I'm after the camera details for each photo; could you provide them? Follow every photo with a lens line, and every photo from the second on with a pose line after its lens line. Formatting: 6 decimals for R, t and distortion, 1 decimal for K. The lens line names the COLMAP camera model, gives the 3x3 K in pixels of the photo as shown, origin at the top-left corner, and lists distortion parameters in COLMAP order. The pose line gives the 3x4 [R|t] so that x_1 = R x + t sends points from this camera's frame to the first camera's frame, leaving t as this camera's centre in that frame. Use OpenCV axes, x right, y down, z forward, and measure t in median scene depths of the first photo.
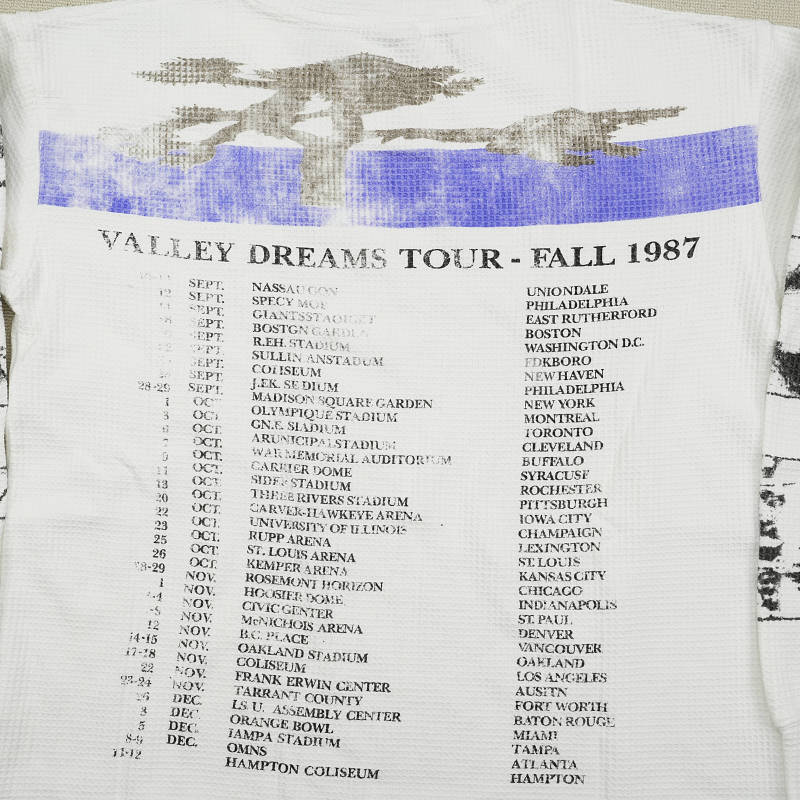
lens RADIAL K [[974.8, 0, 398.3], [0, 974.8, 405.3], [0, 0, 1]] dist [-0.004395, 0.000000]
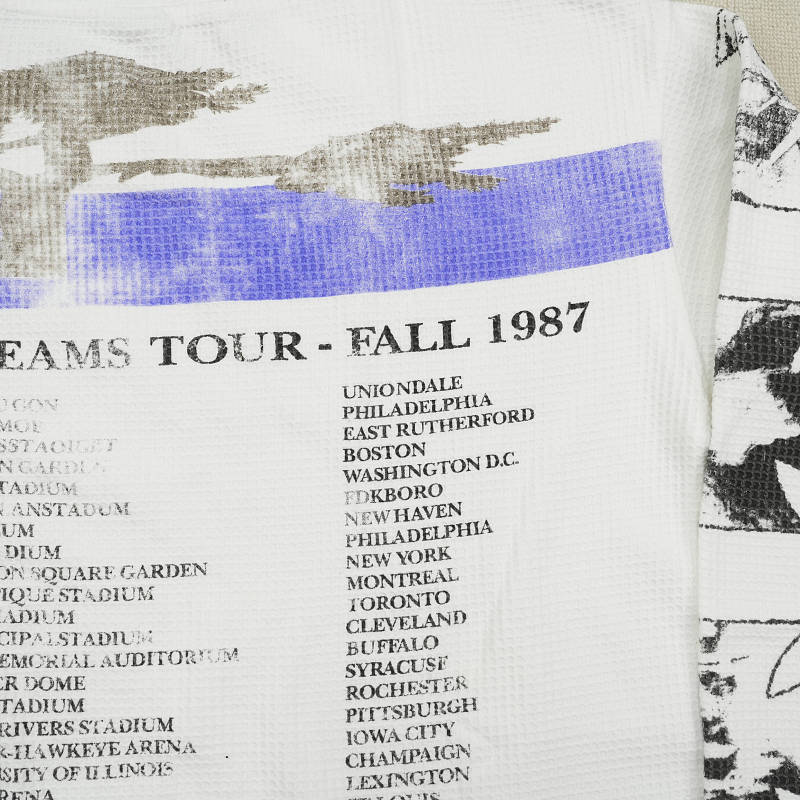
lens RADIAL K [[974.8, 0, 394.4], [0, 974.8, 398.3], [0, 0, 1]] dist [-0.004395, 0.000000]
pose [[0.996028, -0.046813, 0.075739, 0.116419], [0.050721, 0.997434, -0.050525, -0.076689], [-0.073179, 0.054166, 0.995847, 0.326305]]
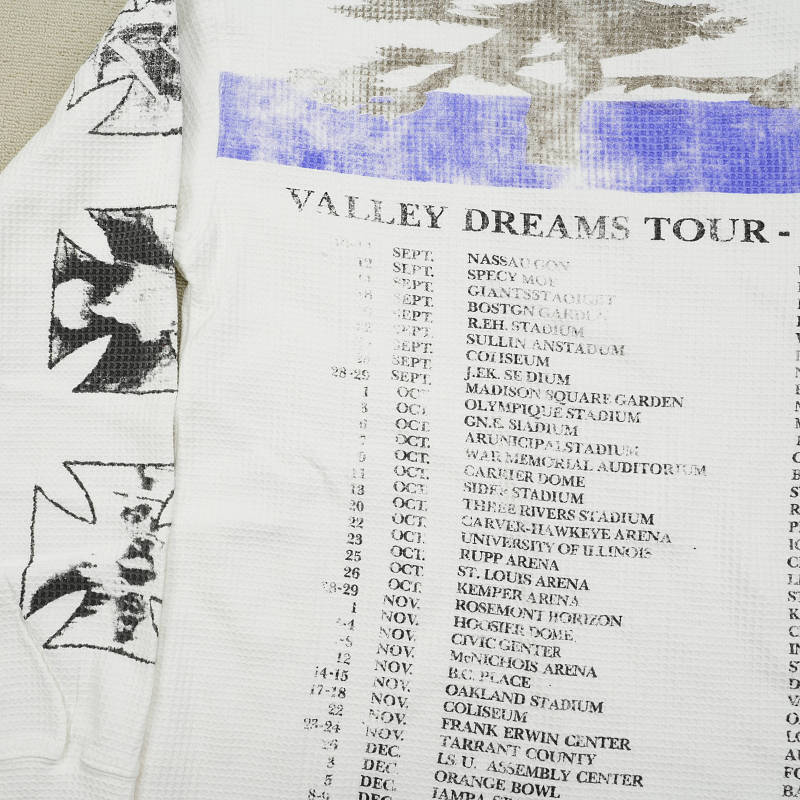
lens RADIAL K [[974.8, 0, 399.7], [0, 974.8, 403.3], [0, 0, 1]] dist [-0.004395, 0.000000]
pose [[0.999188, 0.025937, -0.030840, -0.180994], [-0.026677, 0.999360, -0.023833, 0.025650], [0.030202, 0.024636, 0.999240, 0.160510]]
